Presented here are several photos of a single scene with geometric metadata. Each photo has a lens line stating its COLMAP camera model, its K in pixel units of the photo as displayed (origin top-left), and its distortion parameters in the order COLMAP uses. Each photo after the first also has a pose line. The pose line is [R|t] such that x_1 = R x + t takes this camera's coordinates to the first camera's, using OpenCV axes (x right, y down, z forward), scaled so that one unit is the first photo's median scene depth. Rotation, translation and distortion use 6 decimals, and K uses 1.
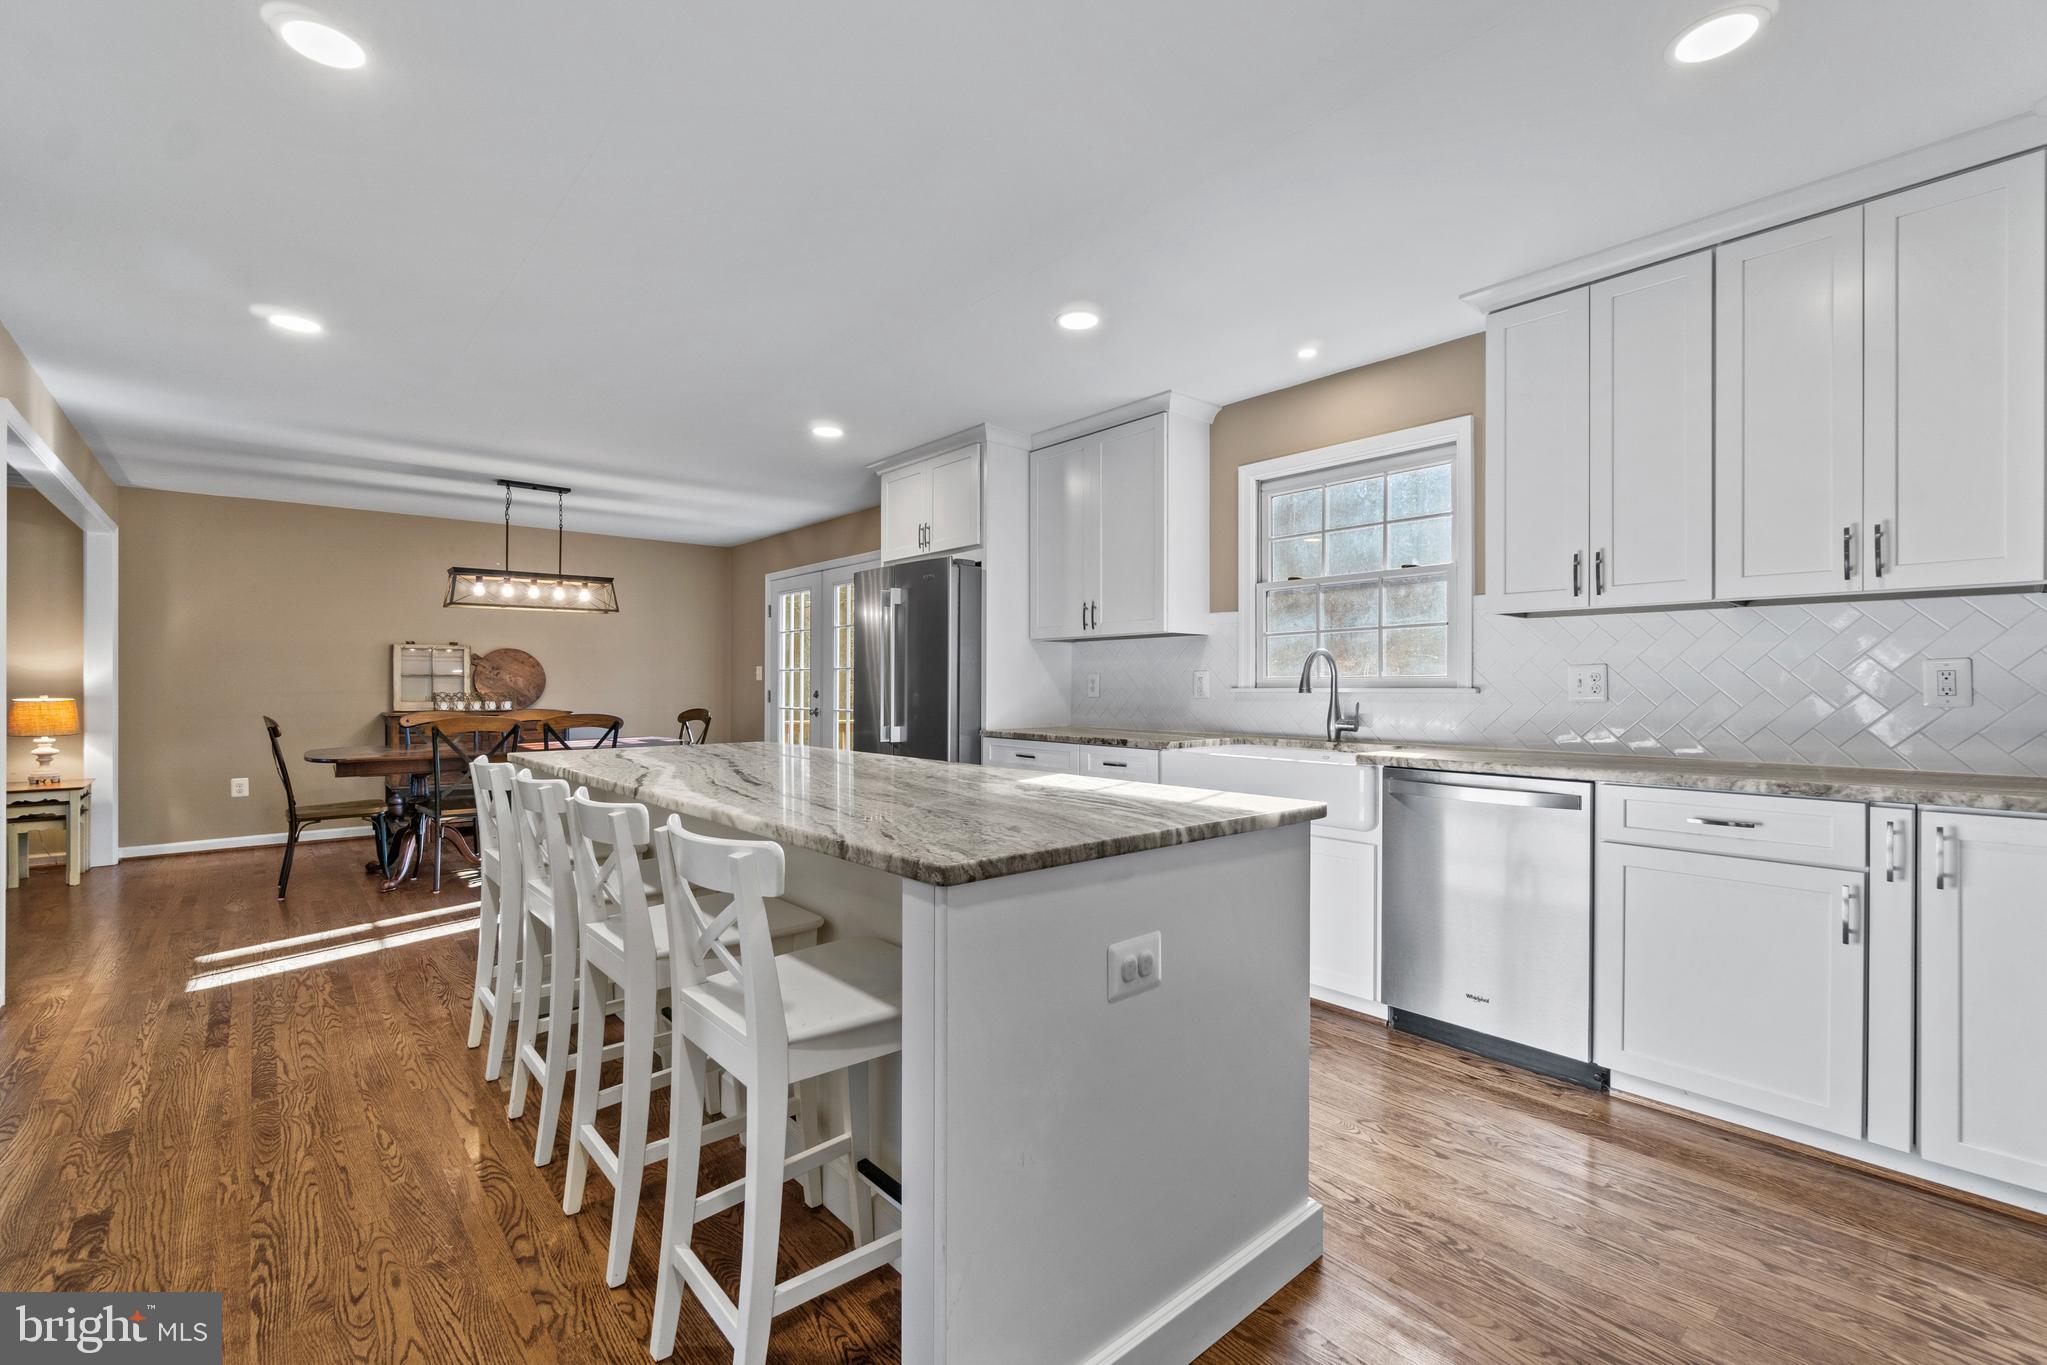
lens RADIAL K [[881.7, 0, 952.1], [0, 881.7, 675.6], [0, 0, 1]] dist [-0.009562, 0.003881]
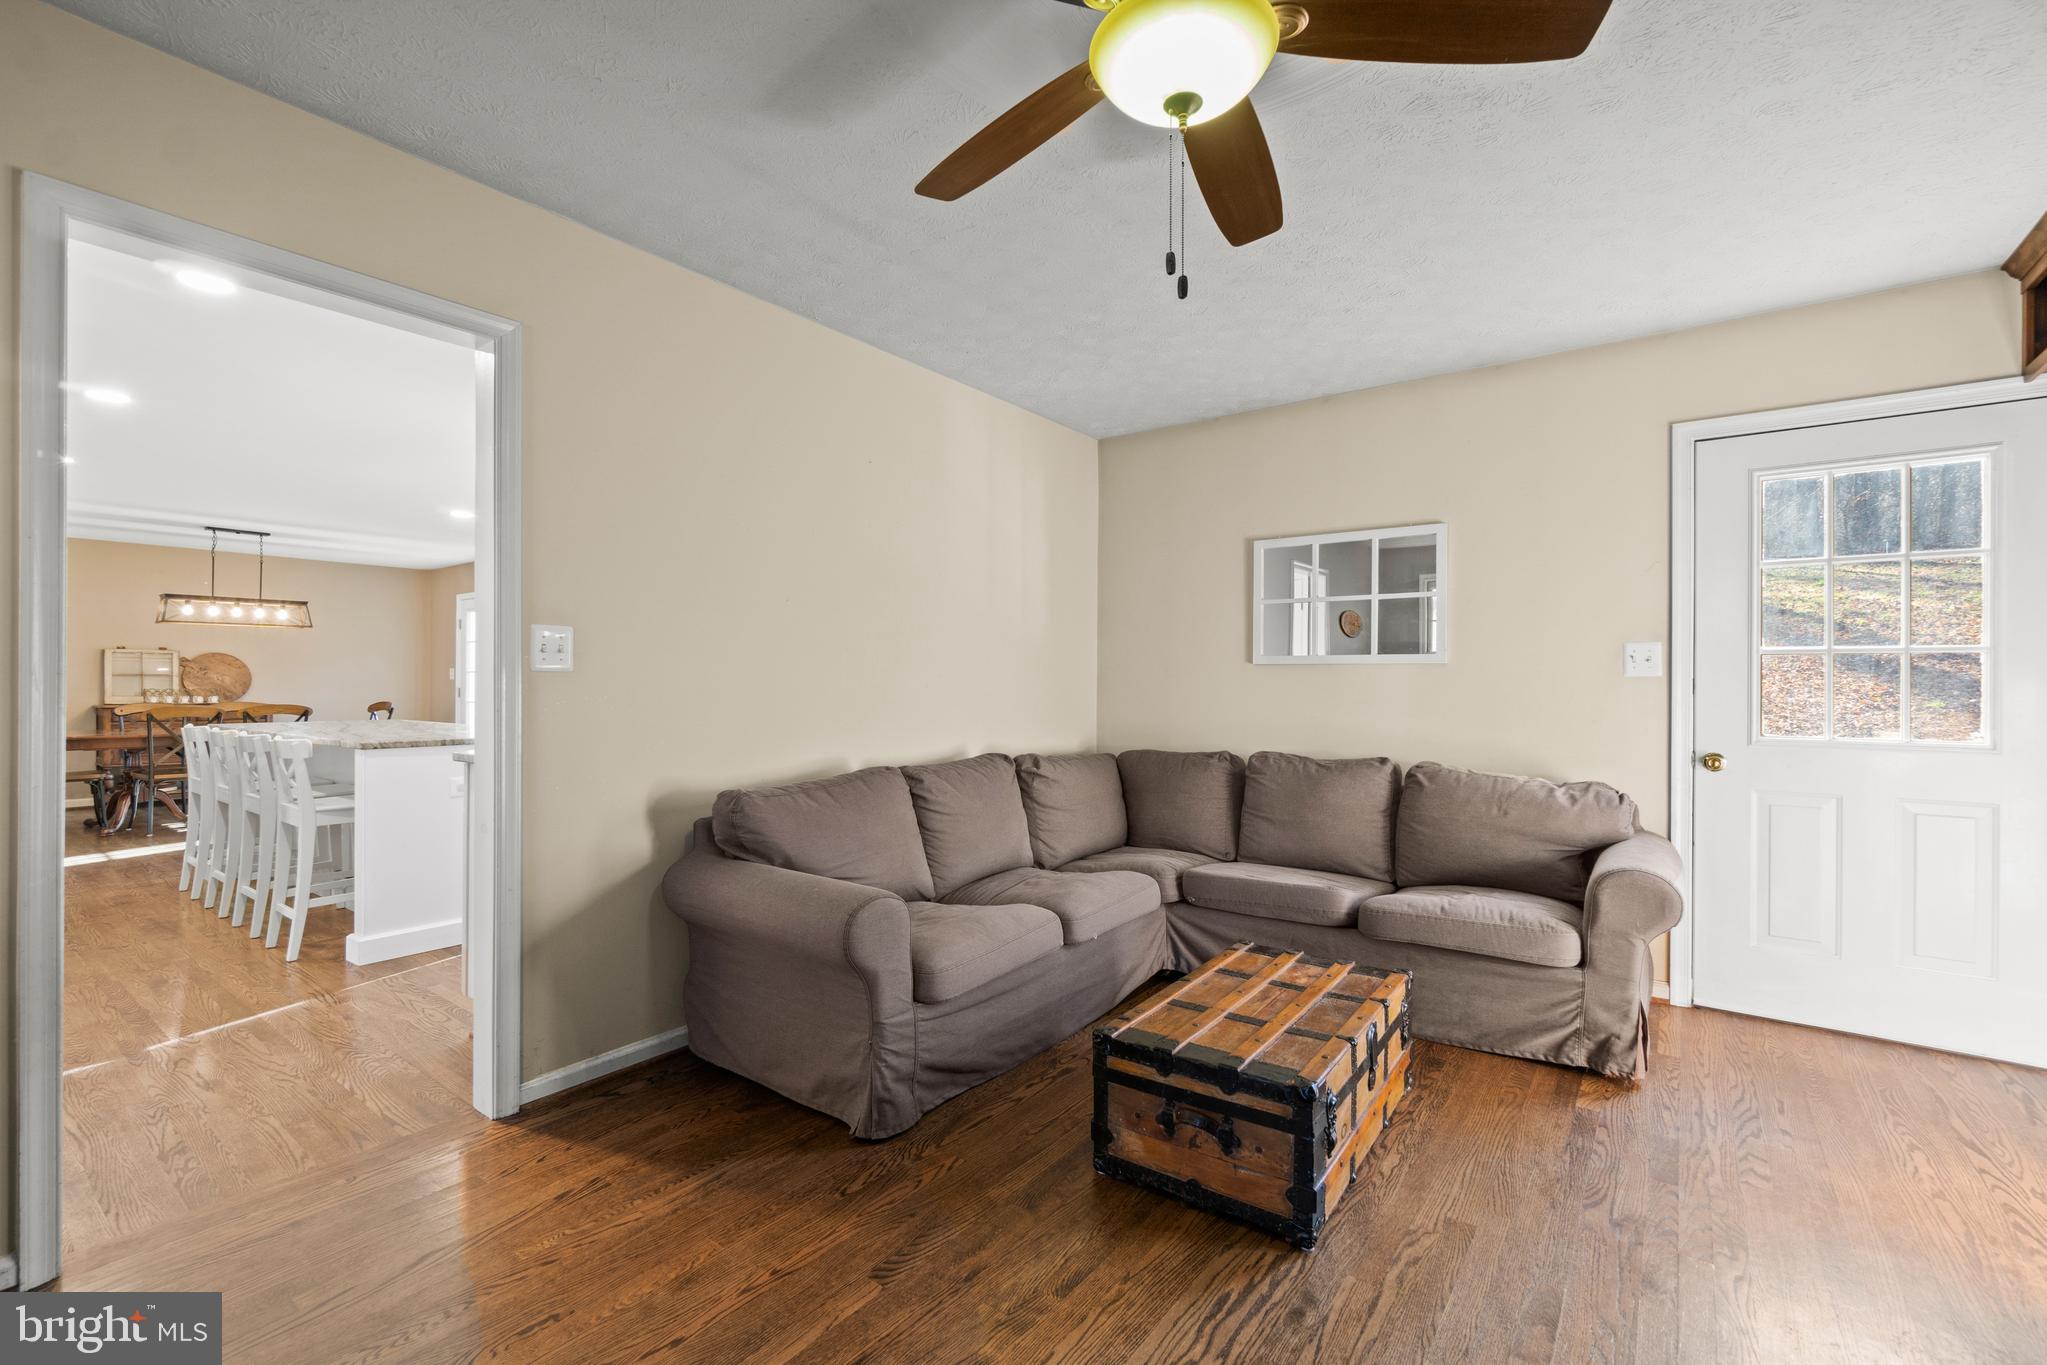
lens RADIAL K [[881.7, 0, 971.5], [0, 881.7, 680.0], [0, 0, 1]] dist [-0.009562, 0.003881]
pose [[0.972207, 0.005758, 0.234053, 0.270343], [-0.006987, 0.999966, 0.004419, -0.007073], [-0.234019, -0.005931, 0.972214, -0.503540]]
